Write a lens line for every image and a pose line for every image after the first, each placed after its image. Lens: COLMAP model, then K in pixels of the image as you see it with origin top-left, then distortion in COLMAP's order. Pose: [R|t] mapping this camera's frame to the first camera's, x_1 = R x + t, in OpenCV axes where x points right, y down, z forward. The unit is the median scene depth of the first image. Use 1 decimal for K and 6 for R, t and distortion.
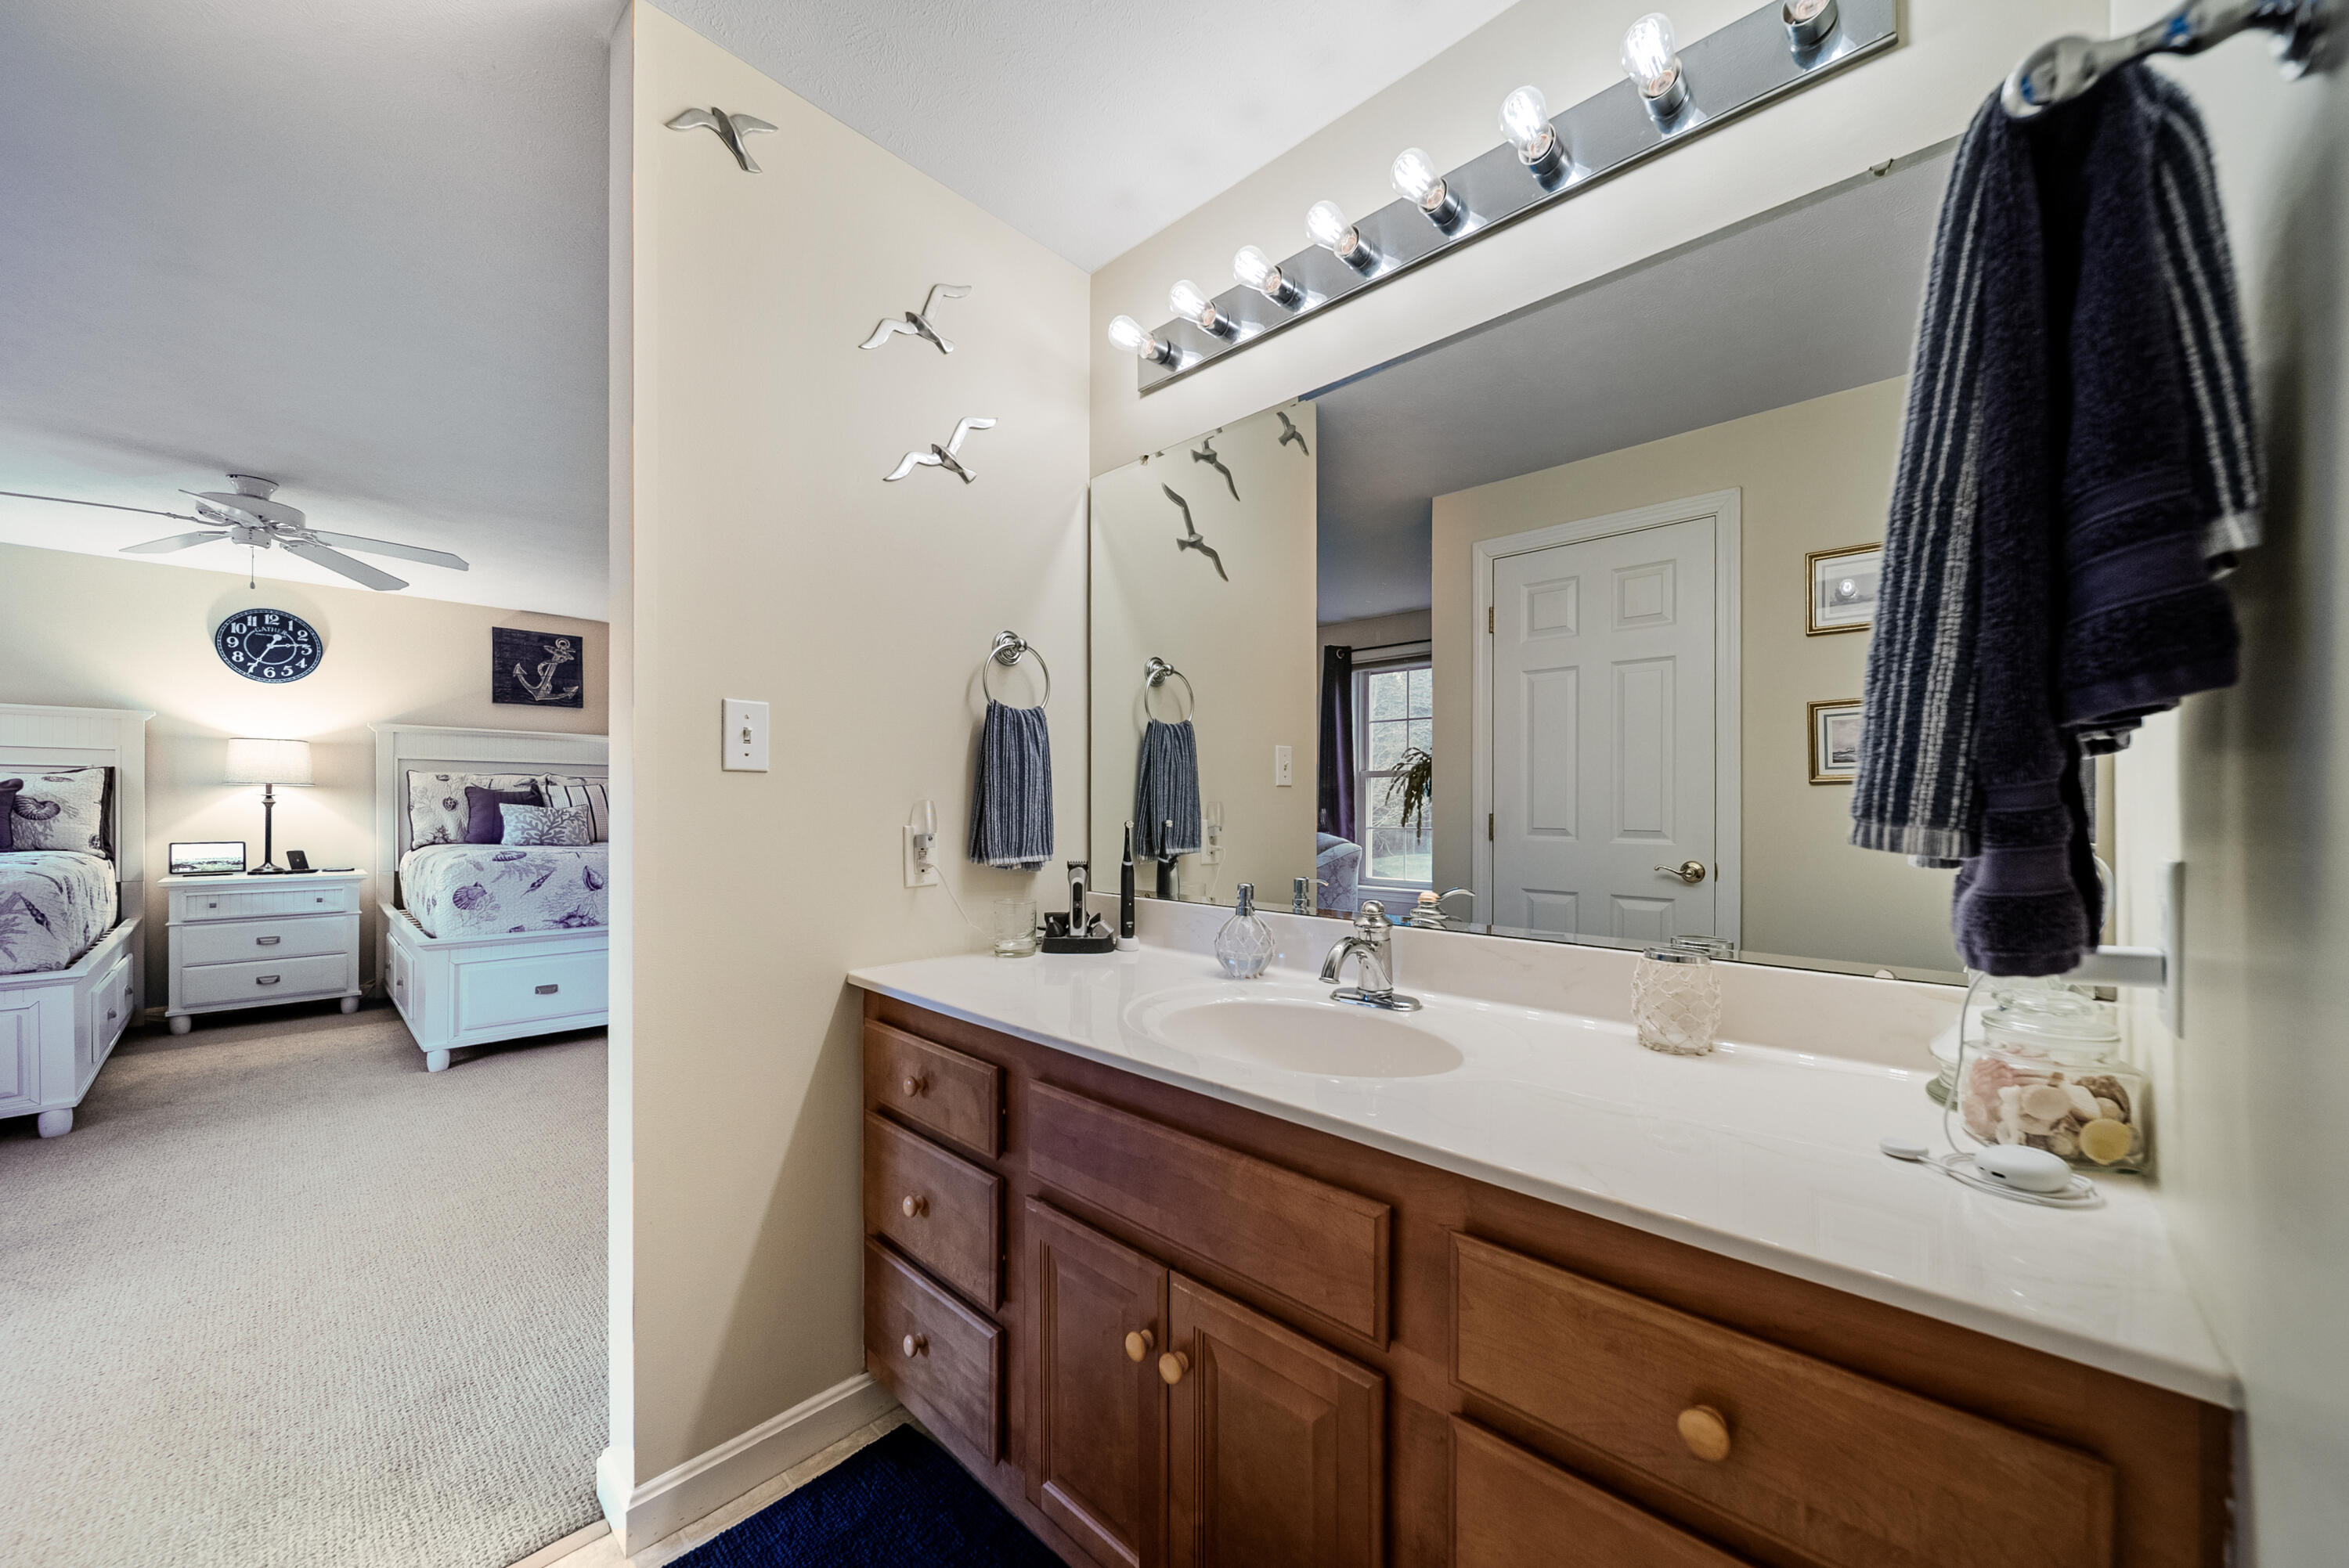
lens RADIAL K [[854.0, 0, 1183.6], [0, 854.0, 807.1], [0, 0, 1]] dist [0.001053, -0.002105]
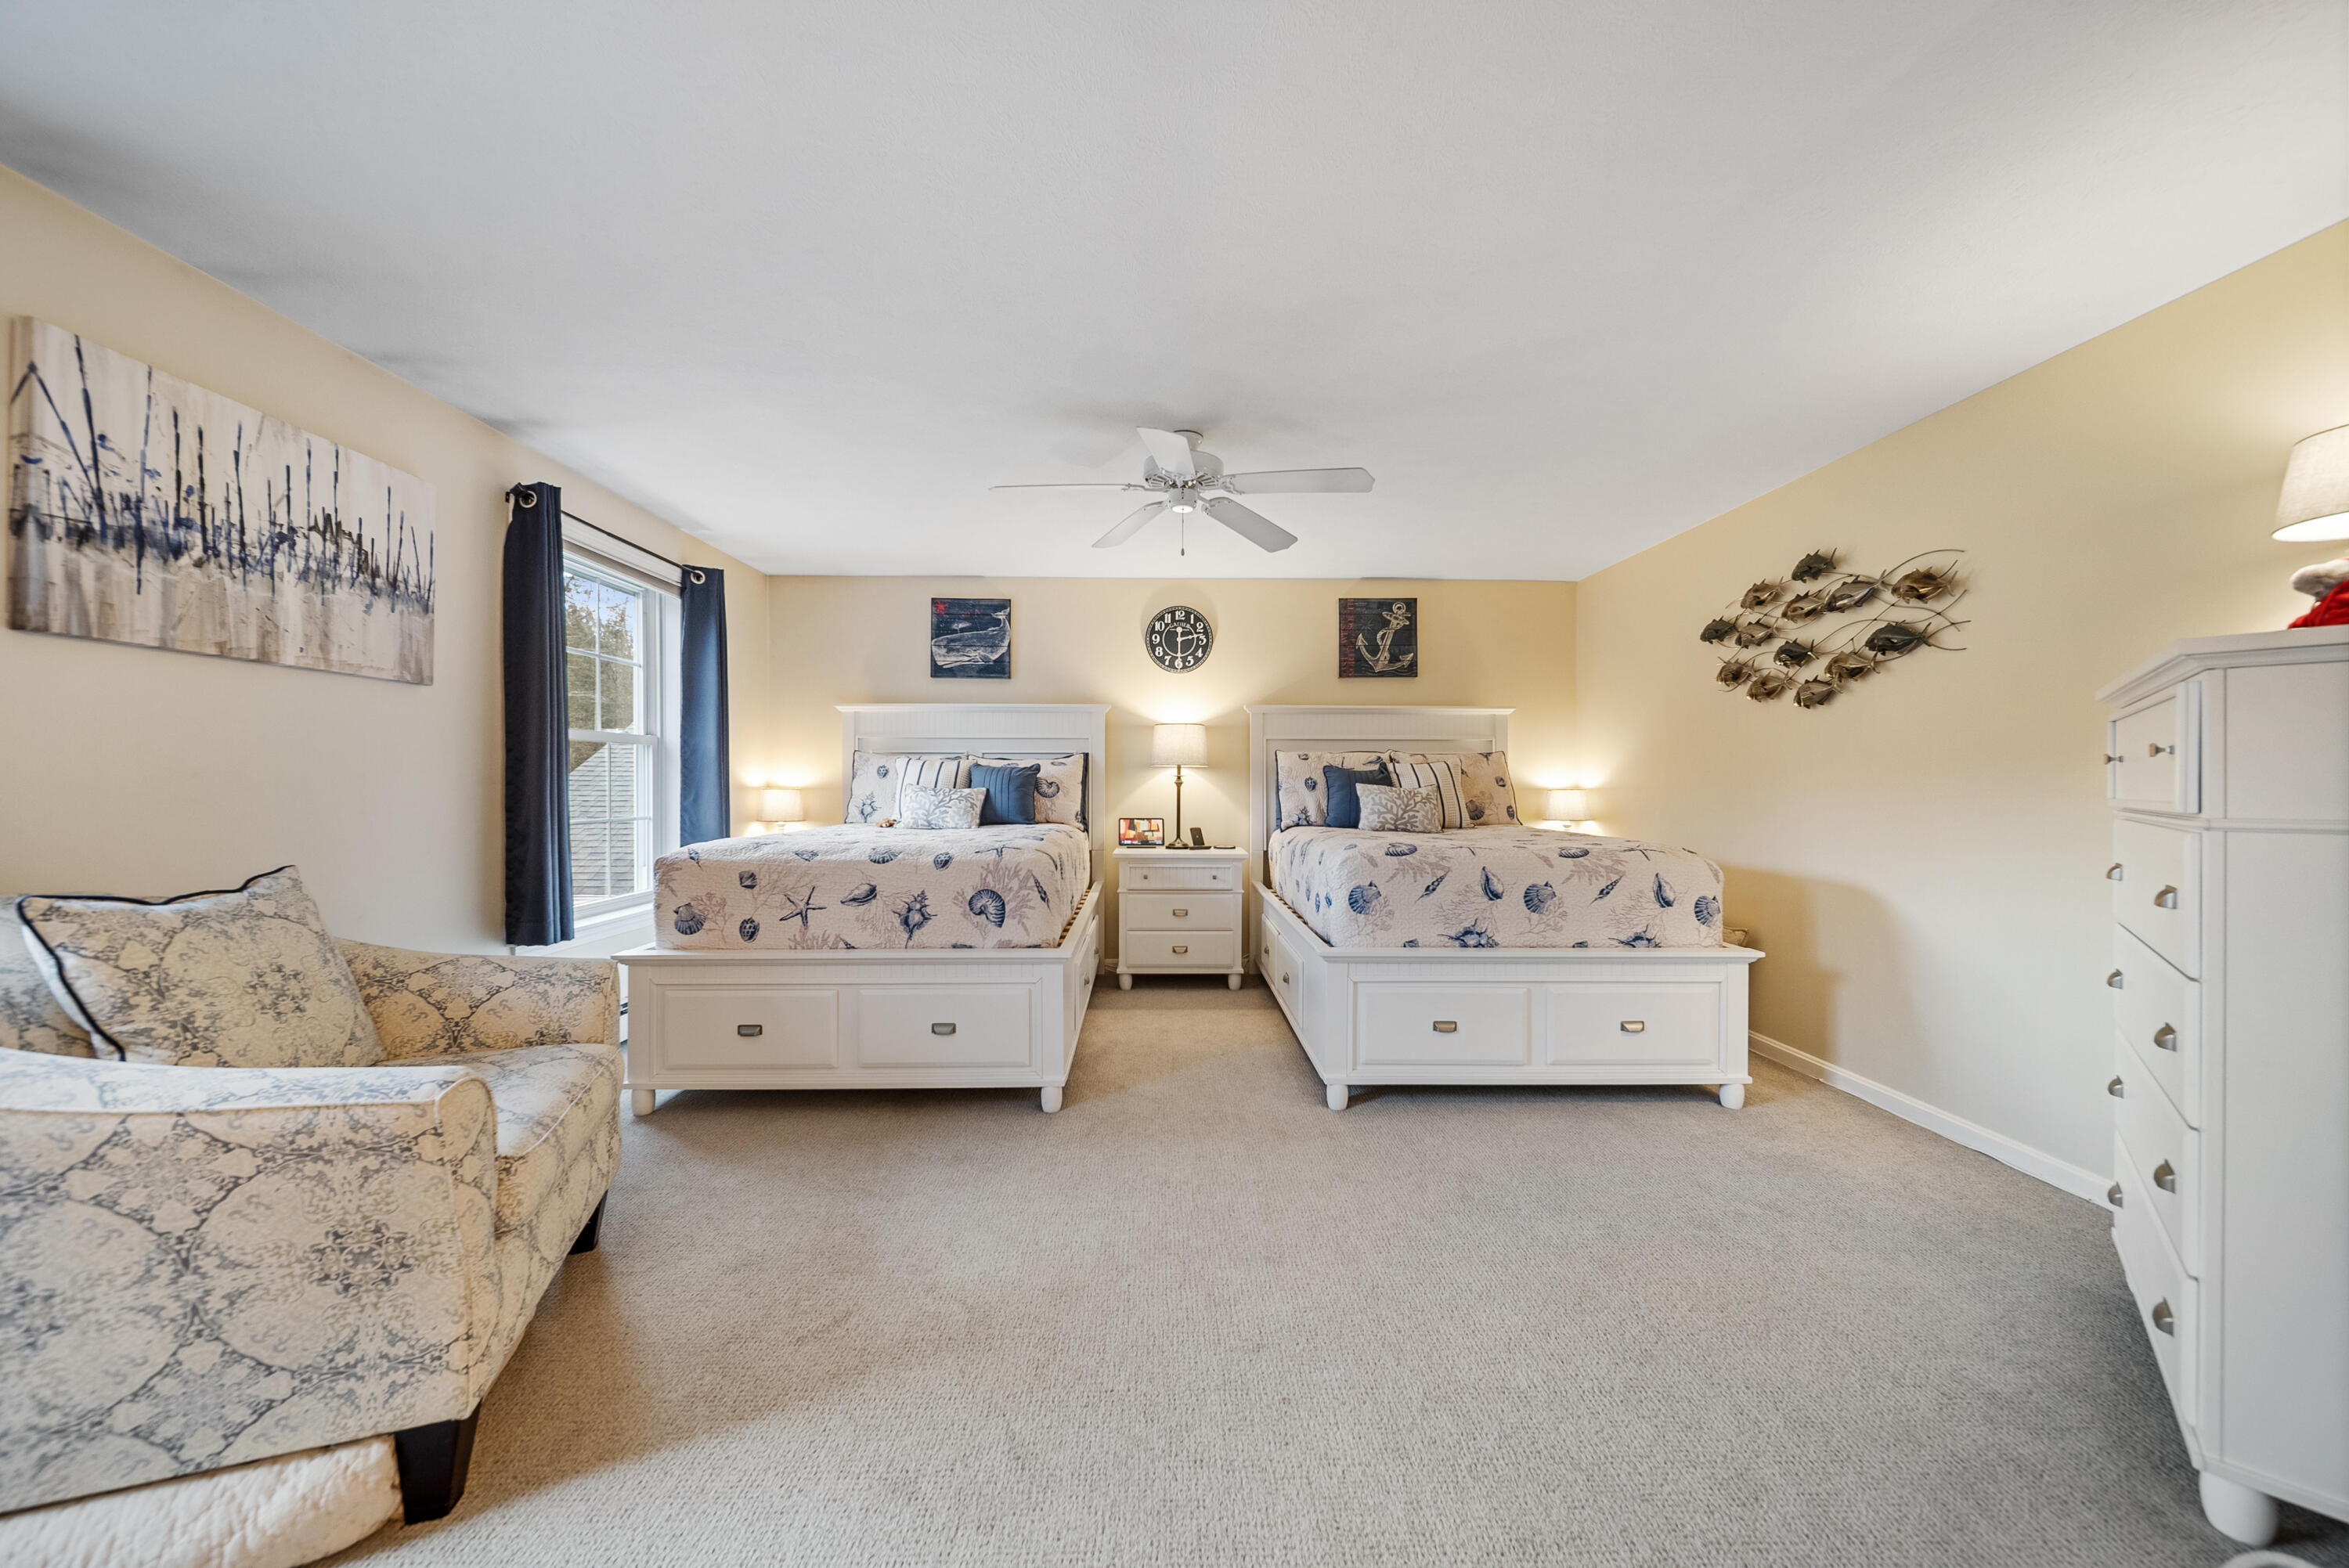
lens RADIAL K [[826.3, 0, 1174.5], [0, 826.3, 784.0], [0, 0, 1]] dist [0.000201, -0.001856]
pose [[0.701528, 0.000232, -0.712642, -0.321777], [-0.001255, 0.999999, -0.000909, -0.002749], [0.712641, 0.001532, 0.701527, 0.254196]]
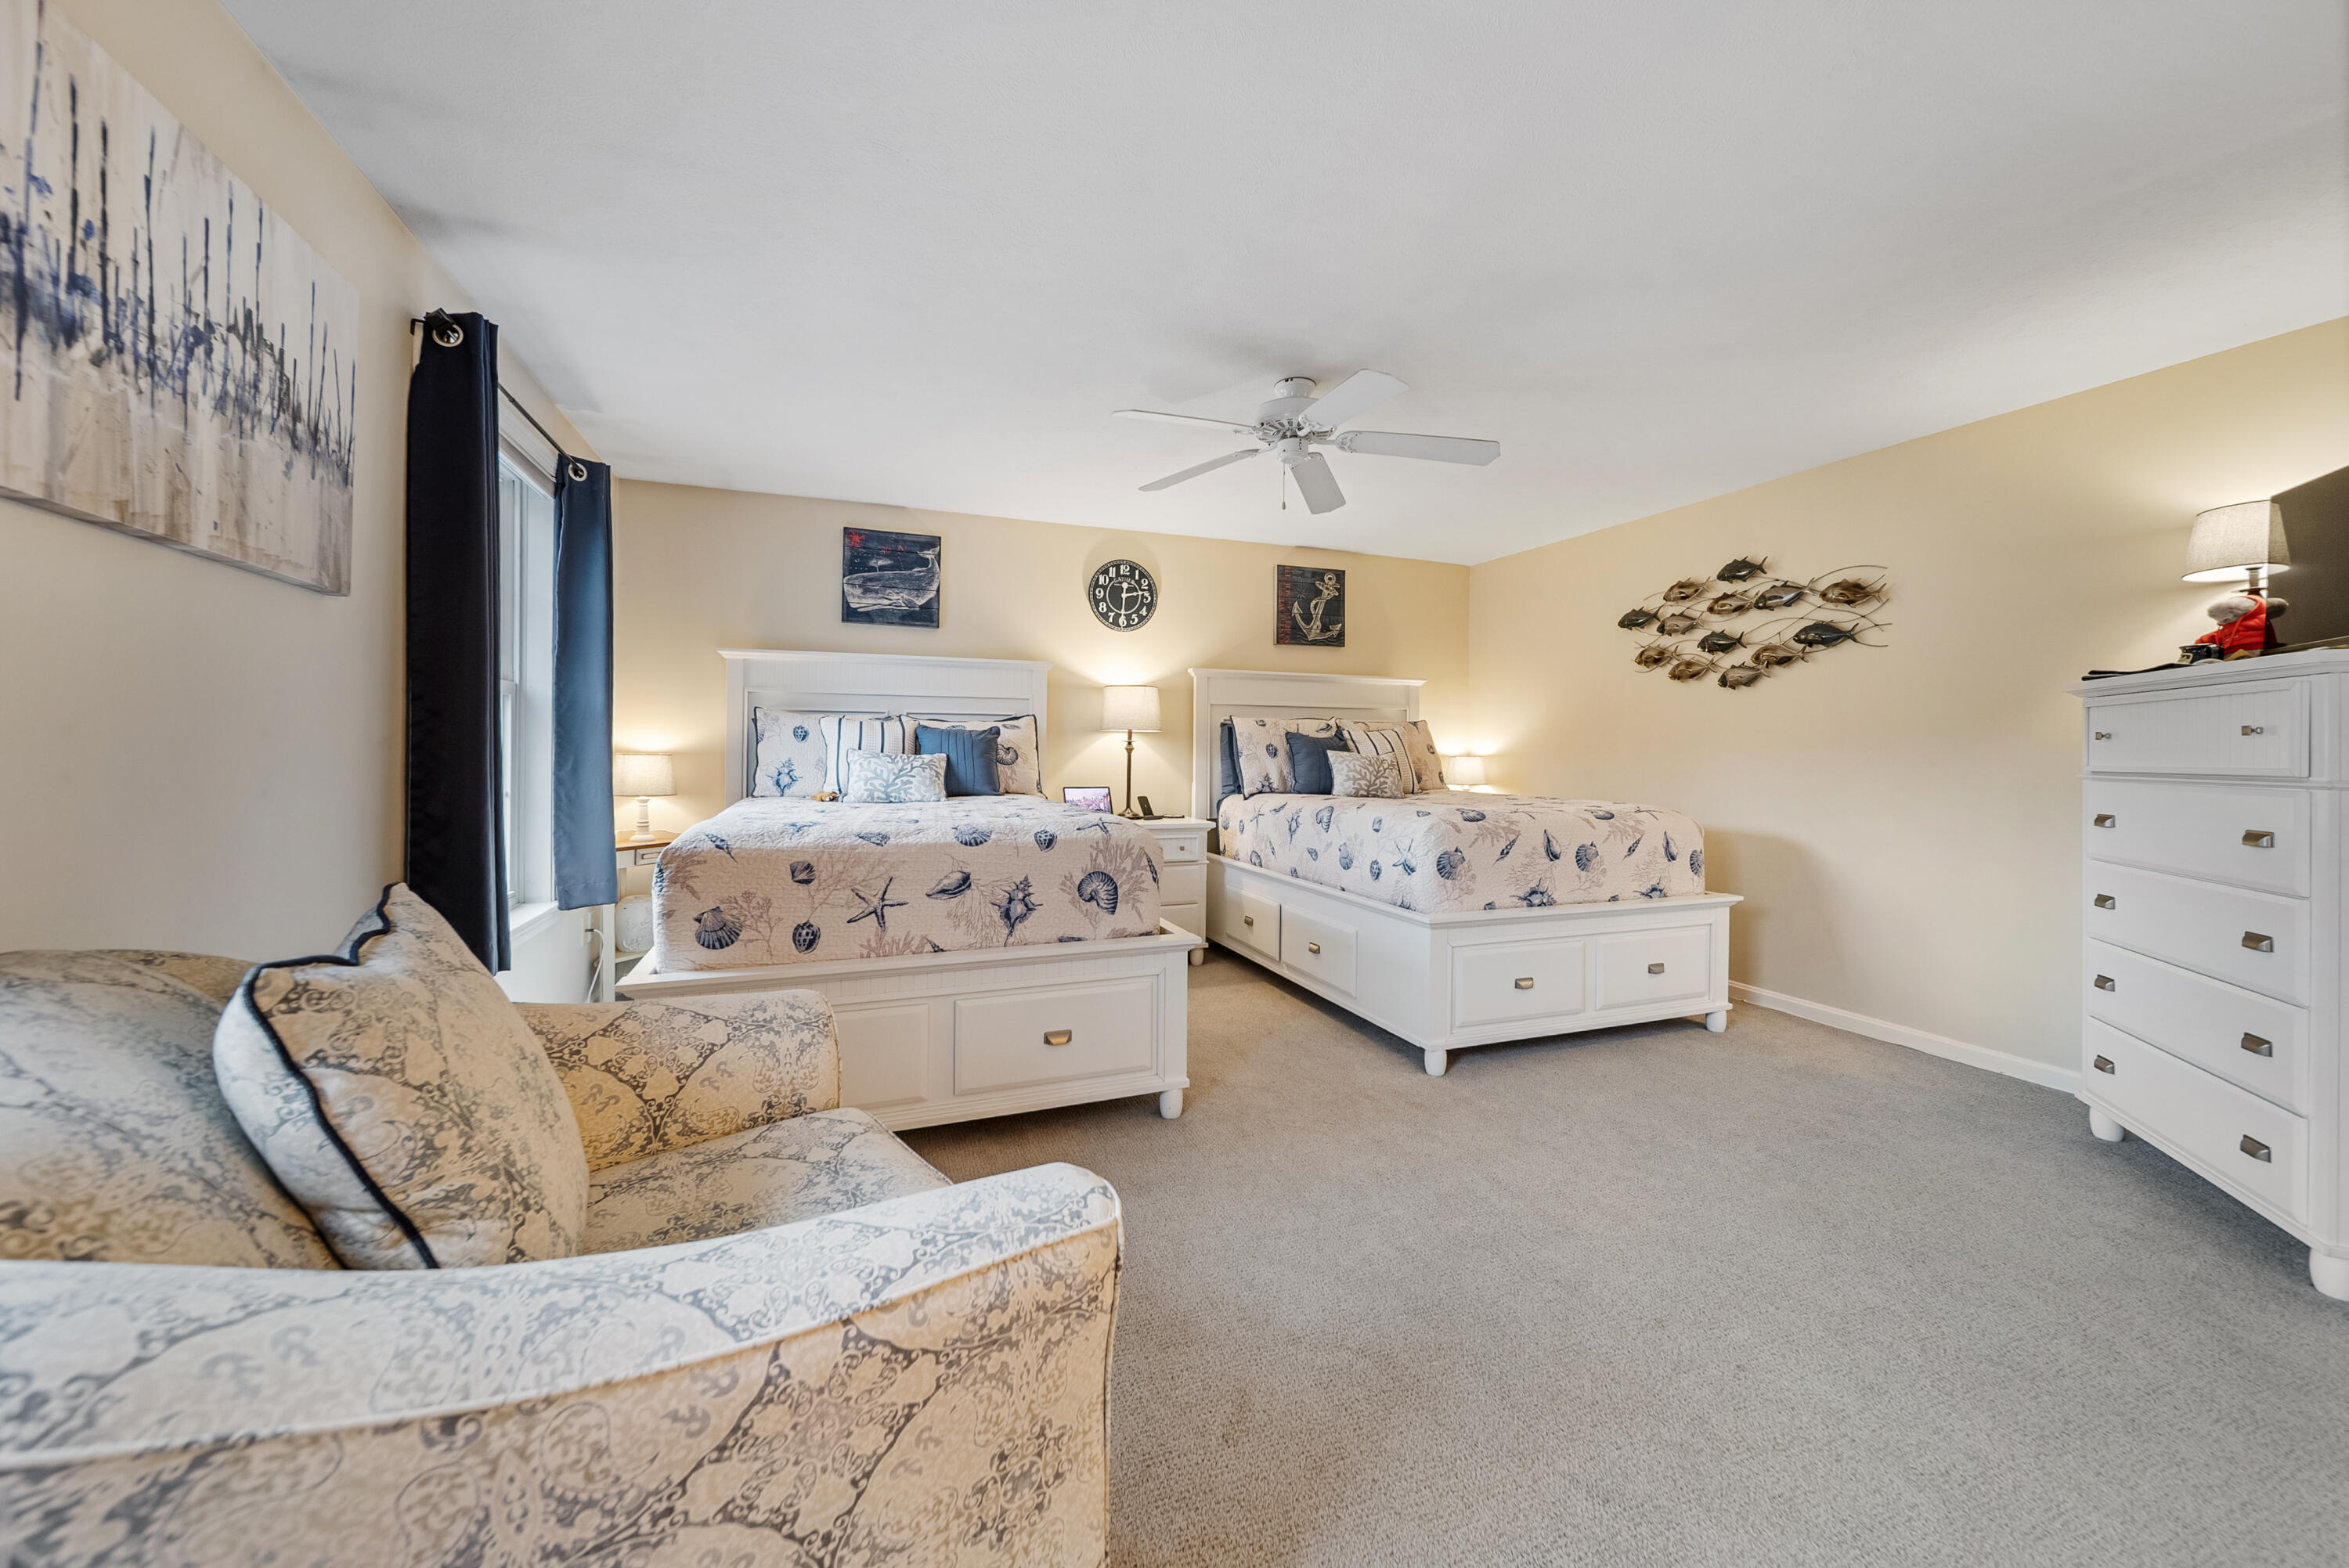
lens RADIAL K [[845.7, 0, 1164.2], [0, 845.7, 747.0], [0, 0, 1]] dist [-0.001362, -0.001263]
pose [[0.898231, 0.002815, -0.439515, -0.582535], [-0.005368, 0.999975, -0.004565, -0.002873], [0.439491, 0.006459, 0.898224, 0.112312]]
